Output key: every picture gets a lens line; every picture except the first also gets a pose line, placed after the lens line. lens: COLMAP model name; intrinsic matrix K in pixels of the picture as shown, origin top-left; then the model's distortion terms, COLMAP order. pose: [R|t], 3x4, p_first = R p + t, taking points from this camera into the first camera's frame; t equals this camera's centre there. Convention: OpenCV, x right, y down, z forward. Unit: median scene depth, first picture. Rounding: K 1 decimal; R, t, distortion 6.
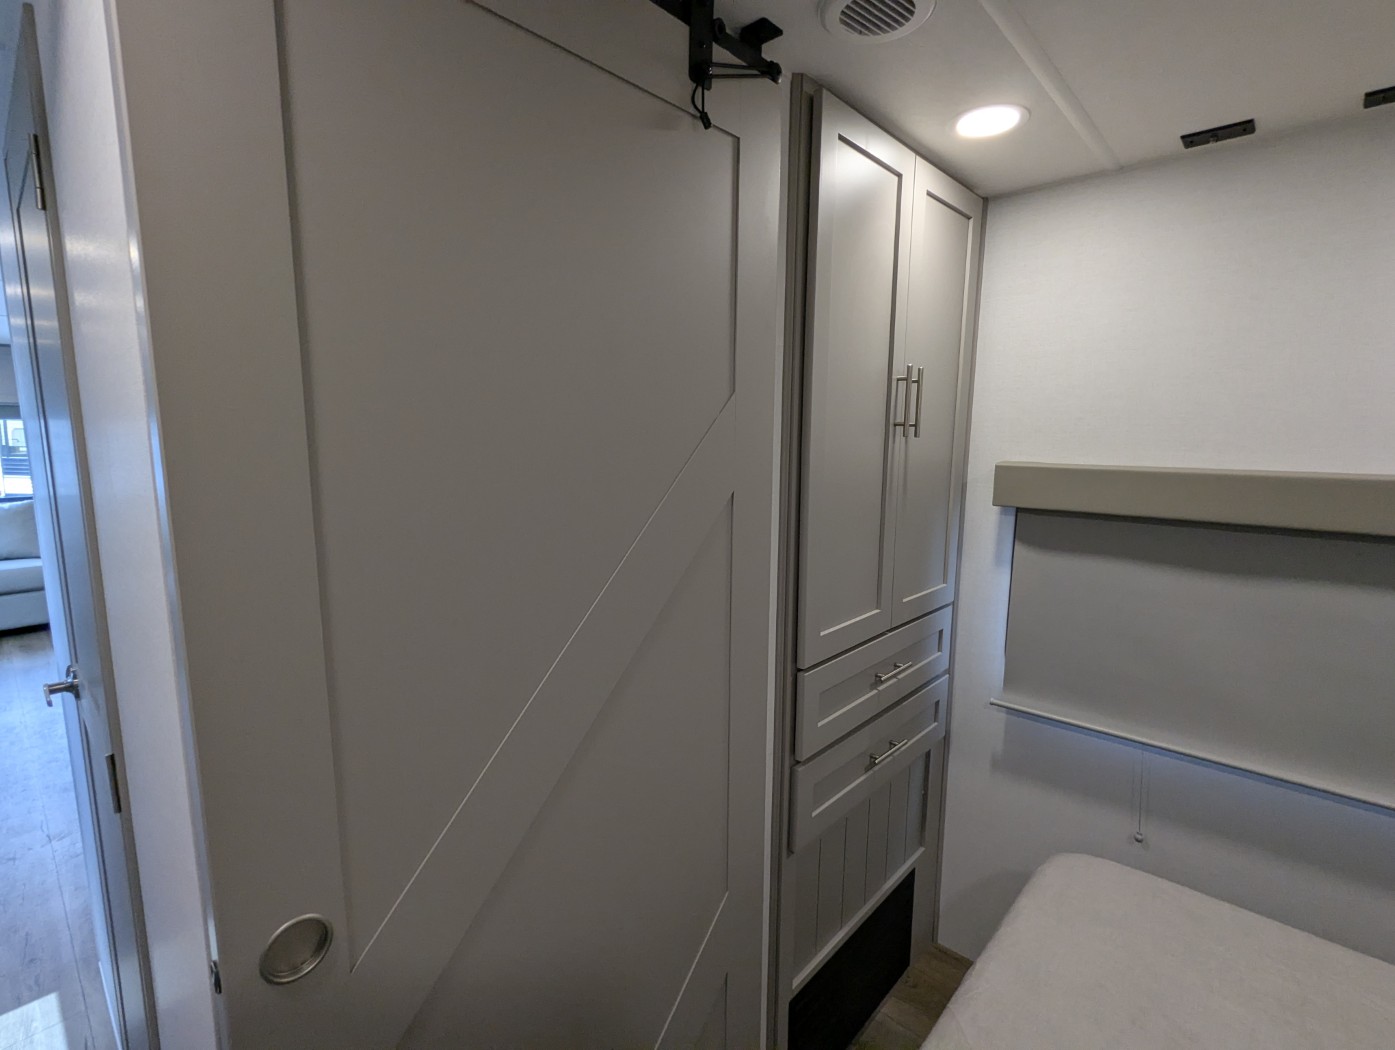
lens RADIAL K [[665.6, 0, 696.8], [0, 665.6, 525.5], [0, 0, 1]] dist [-0.003529, 0.002570]
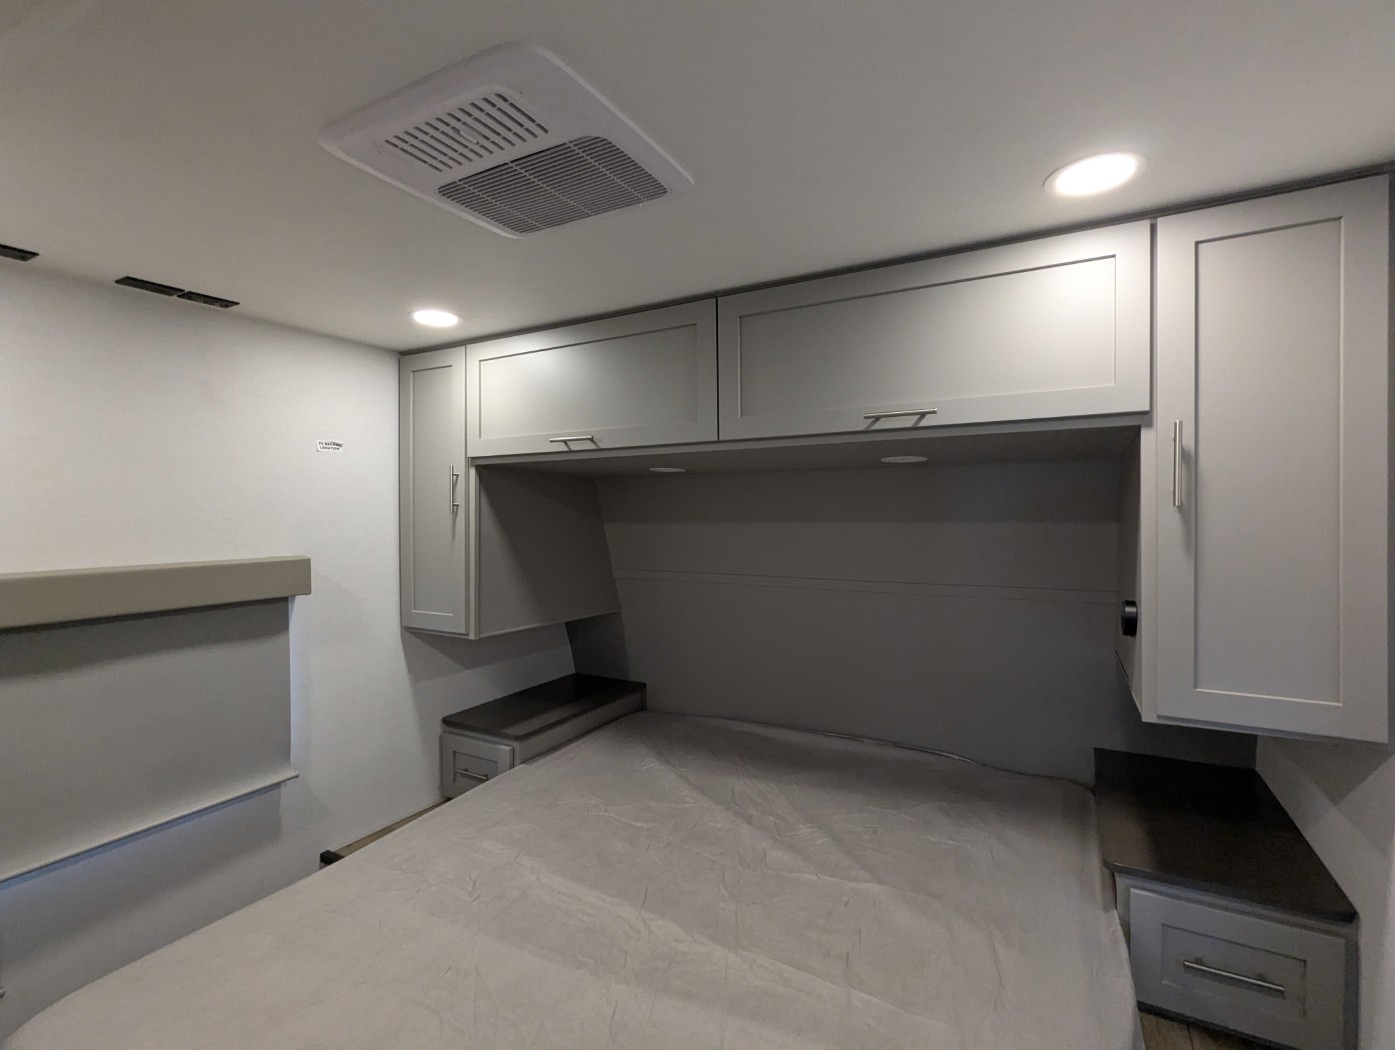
lens RADIAL K [[659.5, 0, 699.0], [0, 659.5, 519.8], [0, 0, 1]] dist [-0.013595, 0.005743]
pose [[-0.231108, -0.017994, 0.972762, -0.461546], [0.142201, 0.988467, 0.052069, -0.077948], [-0.962480, 0.150362, -0.225884, 0.257408]]
